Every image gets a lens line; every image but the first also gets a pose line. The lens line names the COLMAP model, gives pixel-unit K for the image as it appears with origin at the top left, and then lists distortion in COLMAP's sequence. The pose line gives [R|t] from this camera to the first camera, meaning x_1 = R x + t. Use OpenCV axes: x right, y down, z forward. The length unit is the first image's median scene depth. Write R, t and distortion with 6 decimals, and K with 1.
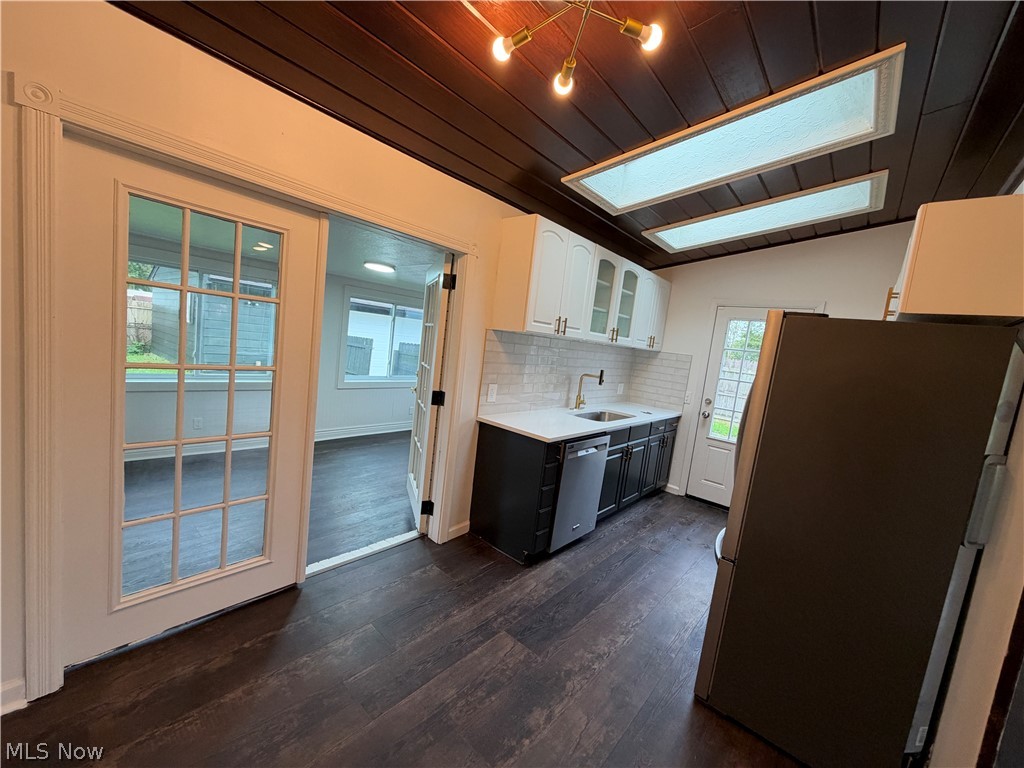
lens RADIAL K [[409.6, 0, 509.2], [0, 409.6, 384.4], [0, 0, 1]] dist [0.000137, 0.000492]
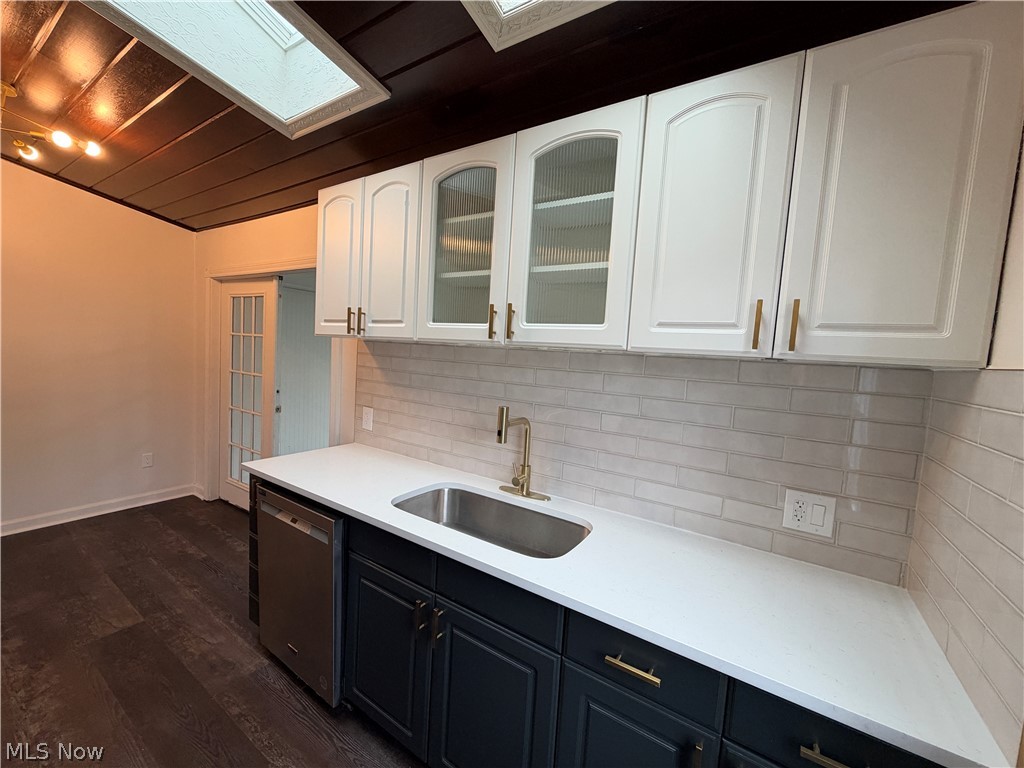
lens RADIAL K [[409.6, 0, 509.2], [0, 409.6, 384.4], [0, 0, 1]] dist [0.000137, 0.000492]
pose [[0.142425, -0.031361, -0.989309, 0.624700], [-0.153656, 0.986681, -0.053399, -0.035003], [0.977806, 0.159618, 0.135709, 0.902662]]
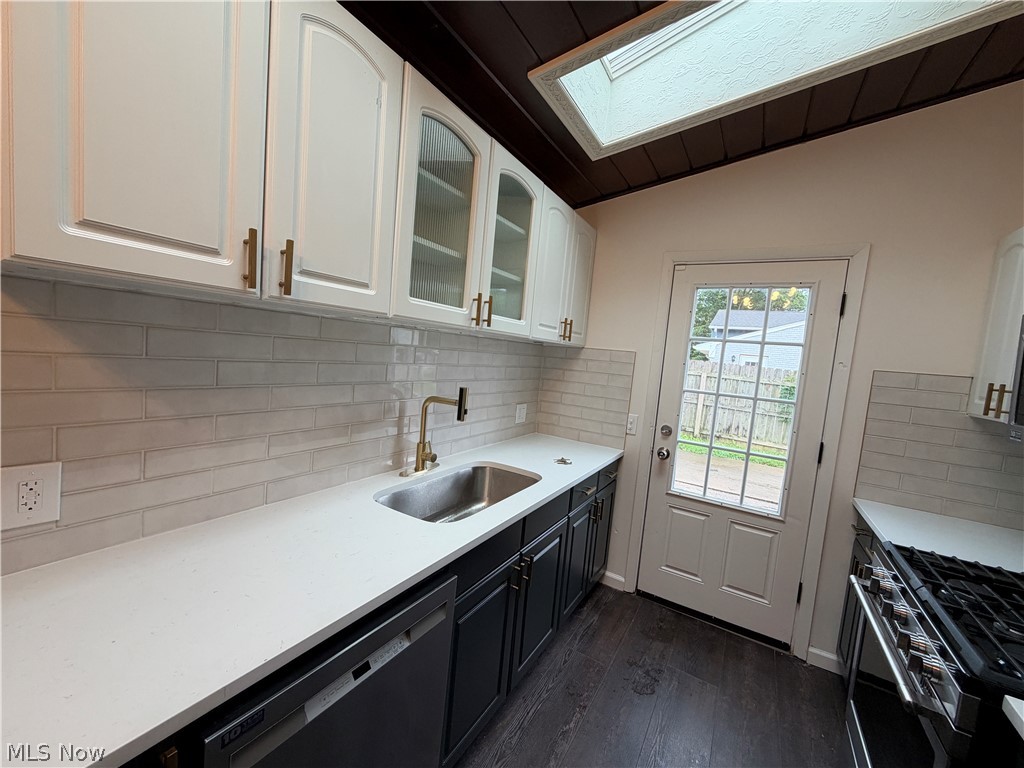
lens RADIAL K [[409.6, 0, 509.2], [0, 409.6, 384.4], [0, 0, 1]] dist [0.000137, 0.000492]
pose [[0.985918, -0.043630, 0.161441, 0.196340], [0.046019, 0.998879, -0.011087, -0.029990], [-0.160776, 0.018361, 0.986820, 0.513965]]
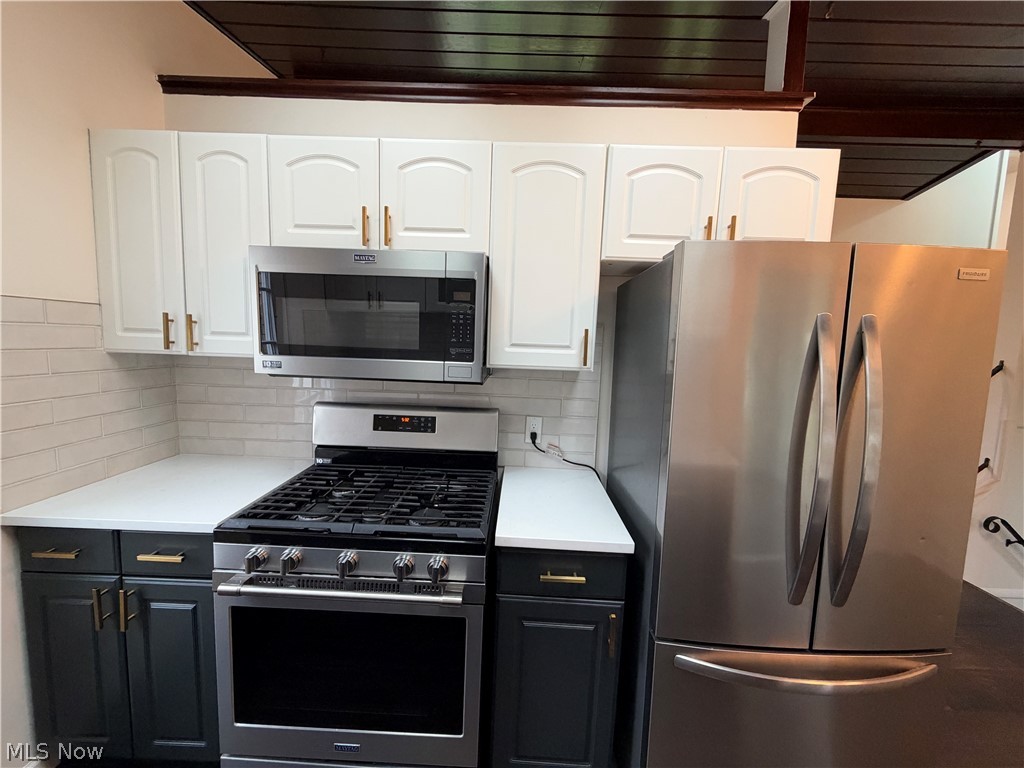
lens RADIAL K [[490.3, 0, 512.0], [0, 490.3, 384.0], [0, 0, 1]] dist [0.000348, 0.000201]
pose [[-0.622753, -0.223818, 0.749723, 0.204924], [-0.024947, 0.963405, 0.266887, -0.077452], [-0.782021, 0.147501, -0.605547, 0.879926]]
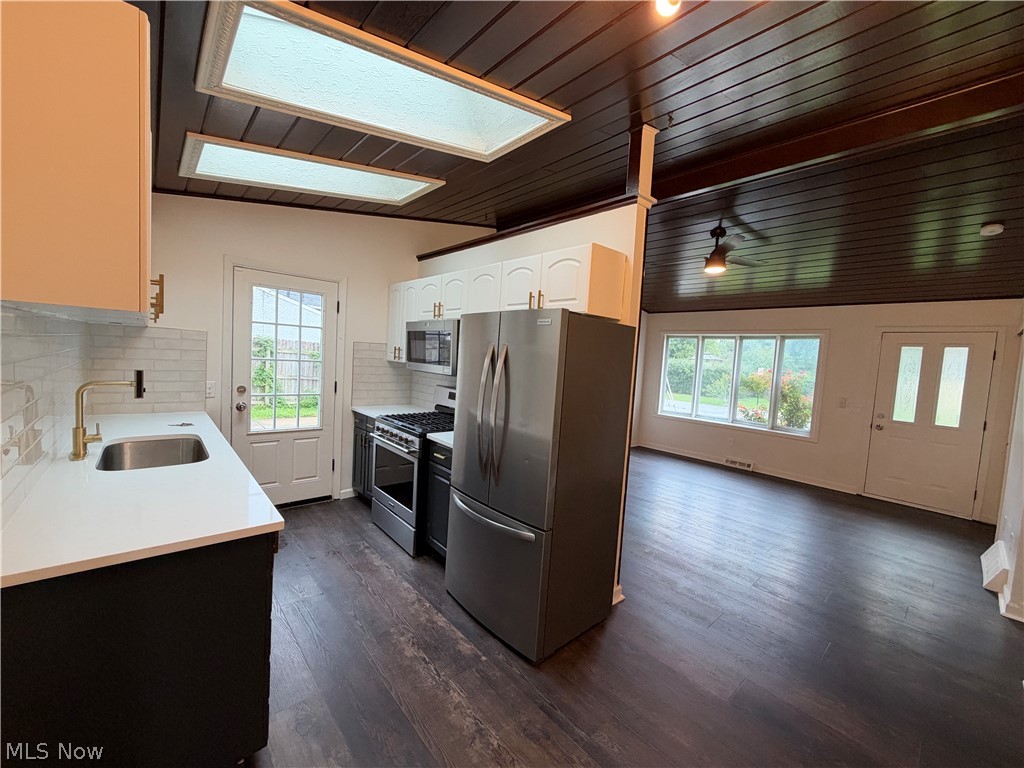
lens RADIAL K [[403.5, 0, 512.0], [0, 403.5, 384.0], [0, 0, 1]] dist [-0.000108, -0.000011]
pose [[0.133456, -0.174772, 0.975523, -0.225243], [0.066640, 0.983682, 0.167118, -0.070925], [-0.988812, 0.042706, 0.142925, 0.413437]]
